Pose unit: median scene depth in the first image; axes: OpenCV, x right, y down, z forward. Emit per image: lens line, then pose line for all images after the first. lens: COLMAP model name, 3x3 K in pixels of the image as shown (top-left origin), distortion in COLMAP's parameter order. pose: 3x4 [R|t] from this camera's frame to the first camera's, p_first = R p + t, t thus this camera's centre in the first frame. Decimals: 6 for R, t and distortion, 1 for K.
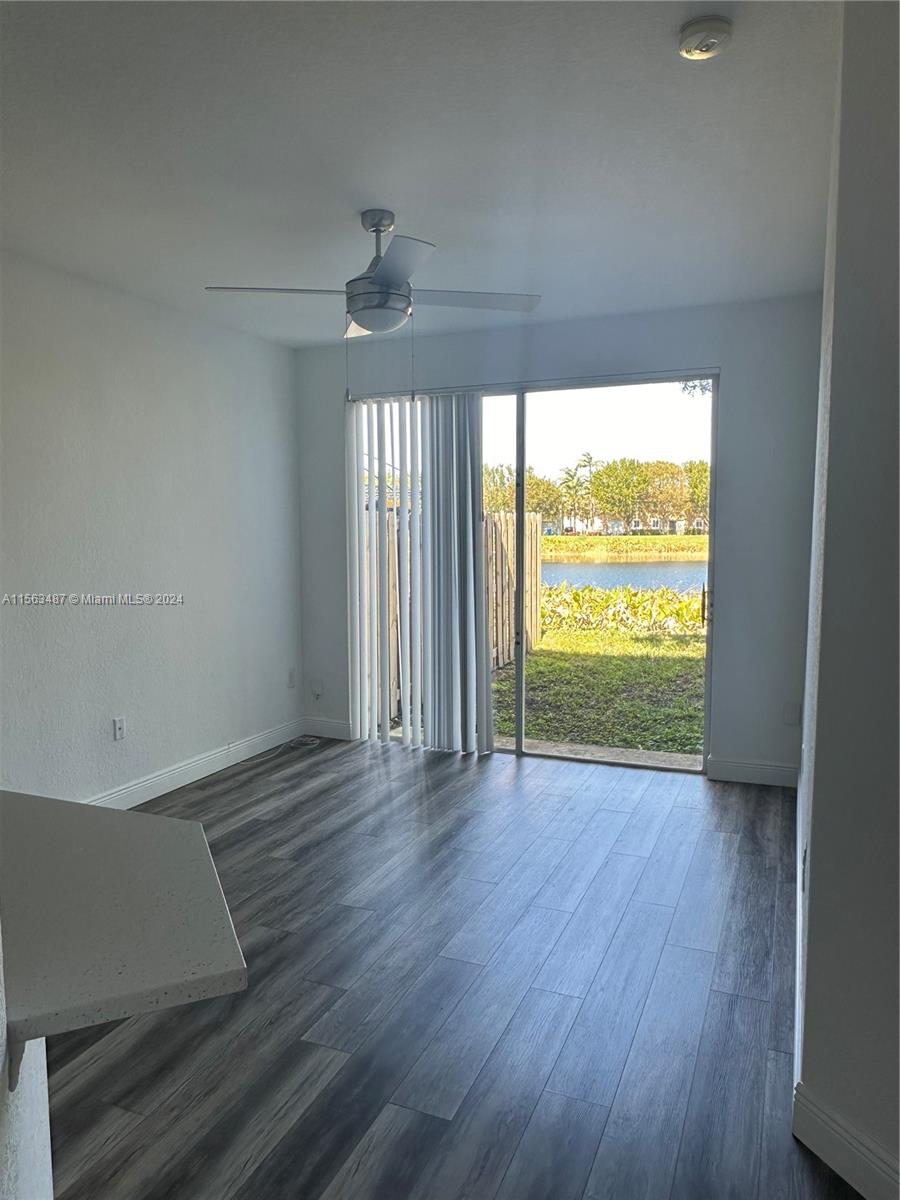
lens RADIAL K [[827.1, 0, 446.8], [0, 827.1, 602.6], [0, 0, 1]] dist [0.000789, 0.004065]
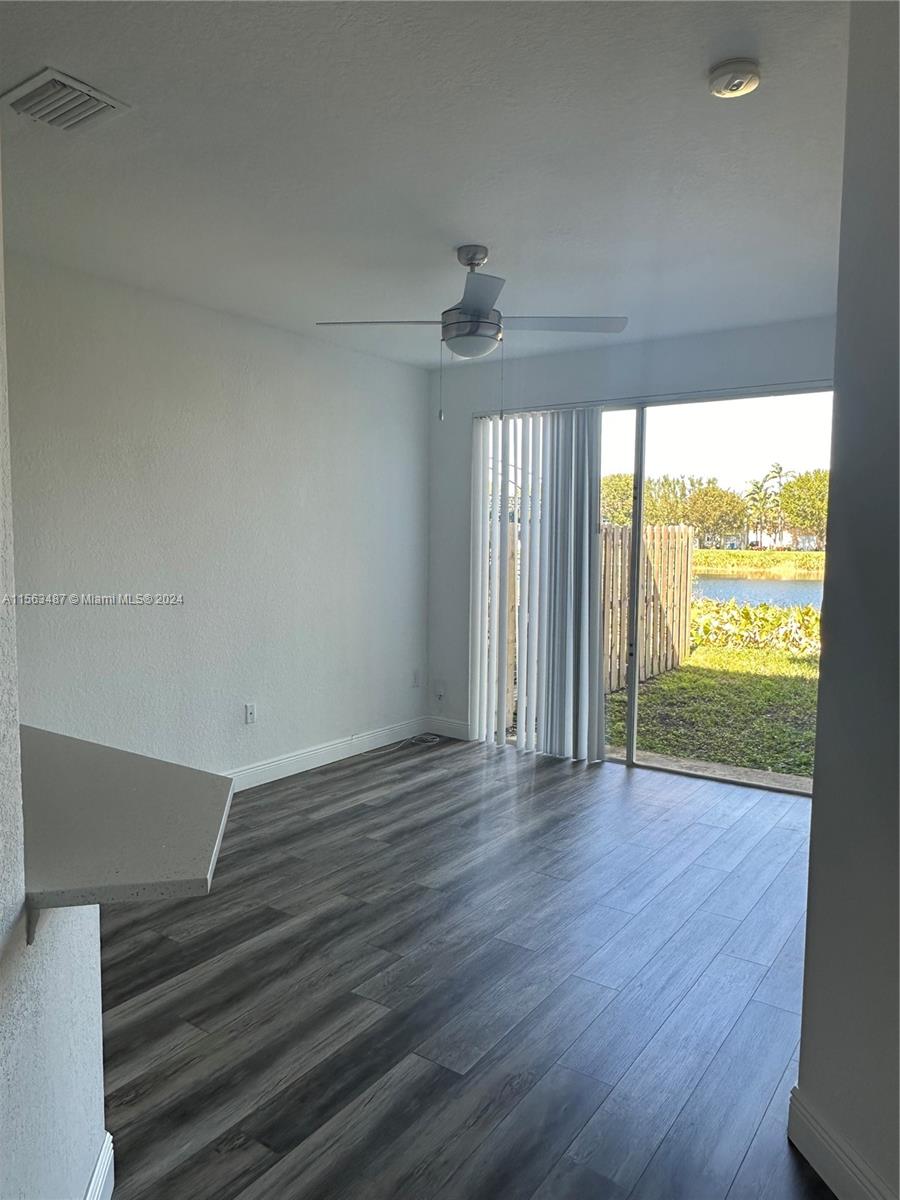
lens RADIAL K [[827.1, 0, 446.6], [0, 827.1, 599.7], [0, 0, 1]] dist [0.000789, 0.004065]
pose [[0.978021, 0.030607, -0.206250, 0.102934], [-0.034029, 0.999335, -0.013063, 0.004534], [0.205713, 0.019794, 0.978412, -0.050885]]
